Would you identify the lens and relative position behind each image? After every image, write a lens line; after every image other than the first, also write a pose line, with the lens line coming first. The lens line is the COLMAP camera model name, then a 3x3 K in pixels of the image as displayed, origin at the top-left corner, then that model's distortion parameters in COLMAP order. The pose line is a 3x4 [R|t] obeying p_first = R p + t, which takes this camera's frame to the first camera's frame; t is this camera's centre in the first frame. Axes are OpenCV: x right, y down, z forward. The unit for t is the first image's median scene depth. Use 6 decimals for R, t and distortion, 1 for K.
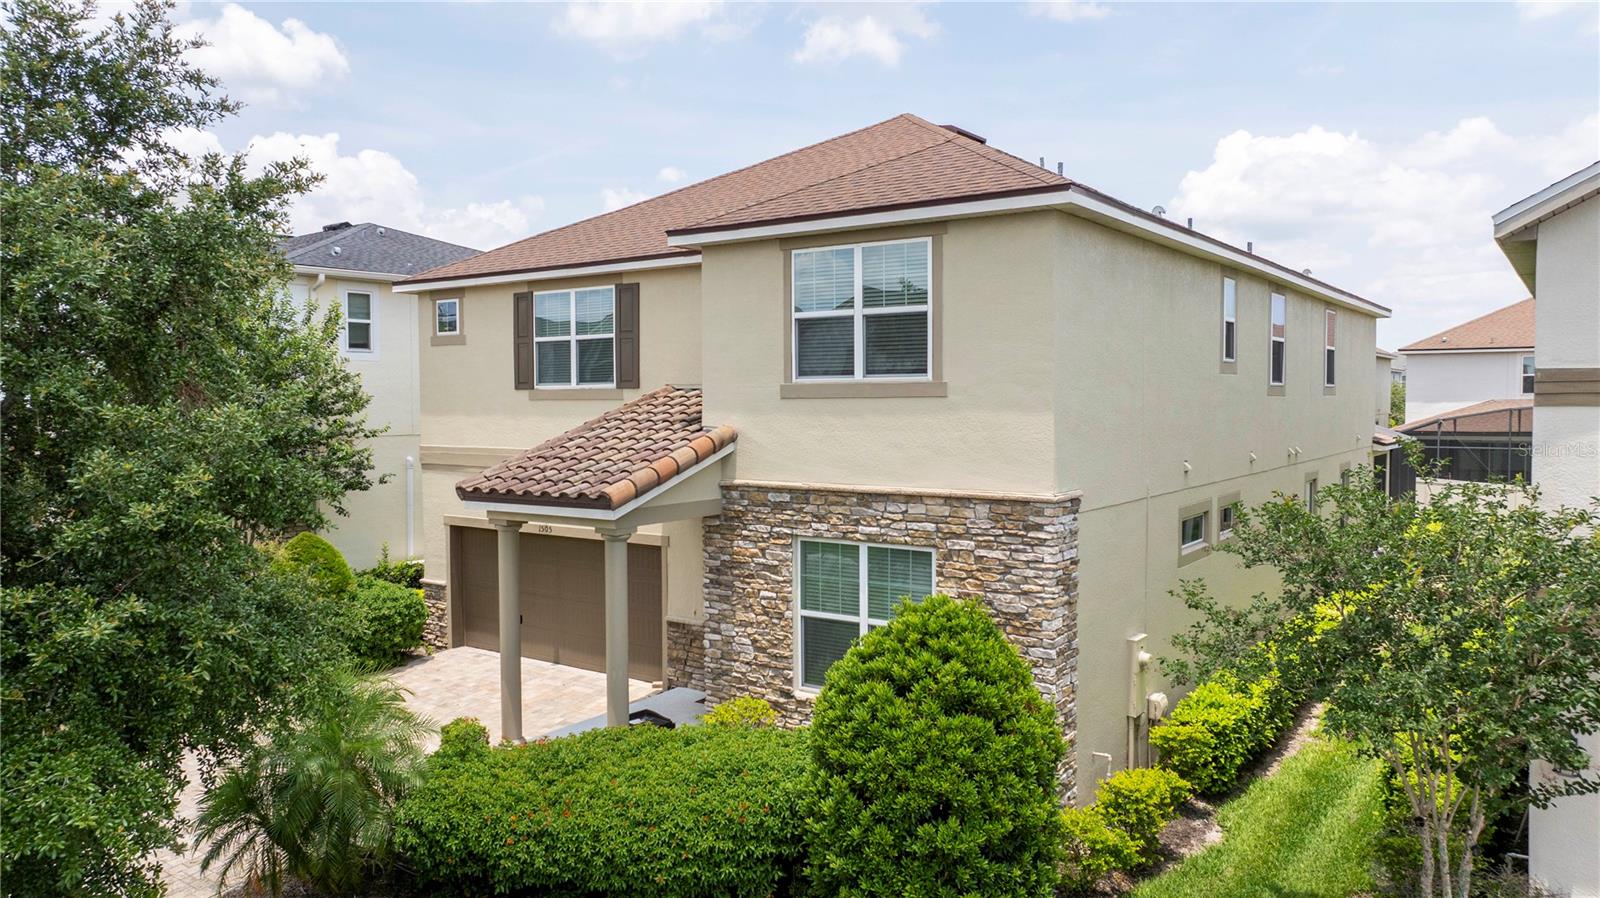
lens RADIAL K [[1129.8, 0, 796.5], [0, 1129.8, 444.6], [0, 0, 1]] dist [0.000148, 0.000825]
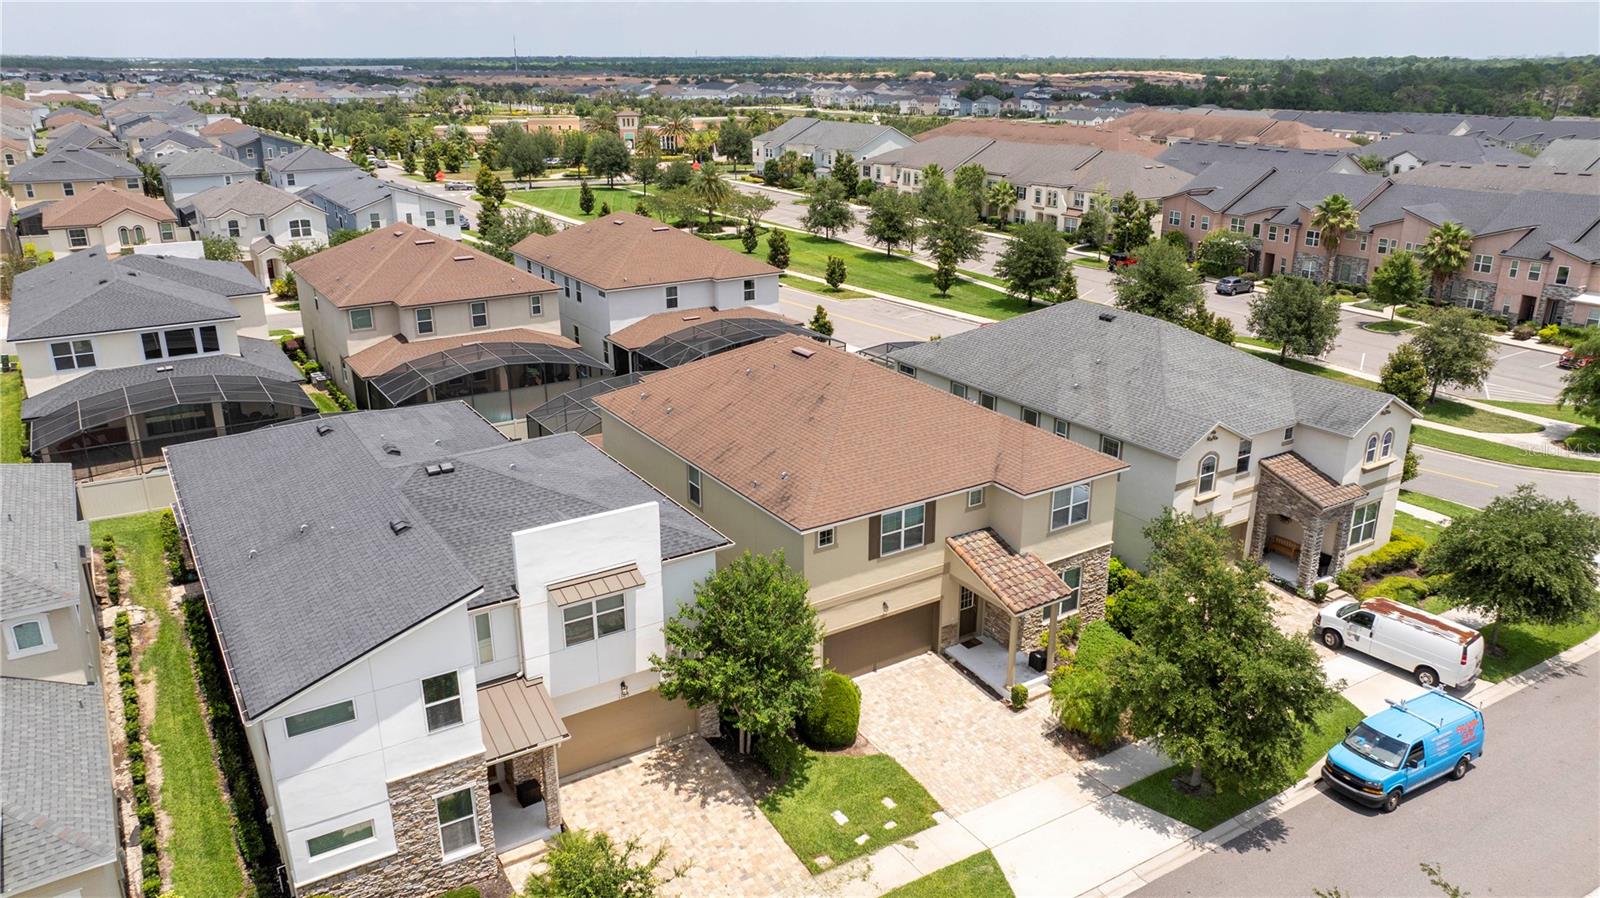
lens RADIAL K [[1129.8, 0, 793.6], [0, 1129.8, 453.1], [0, 0, 1]] dist [0.000148, 0.000825]
pose [[0.365732, -0.305474, 0.879162, -2.706056], [0.042690, 0.949115, 0.312022, -1.164370], [-0.929741, -0.076585, 0.360162, 0.540781]]
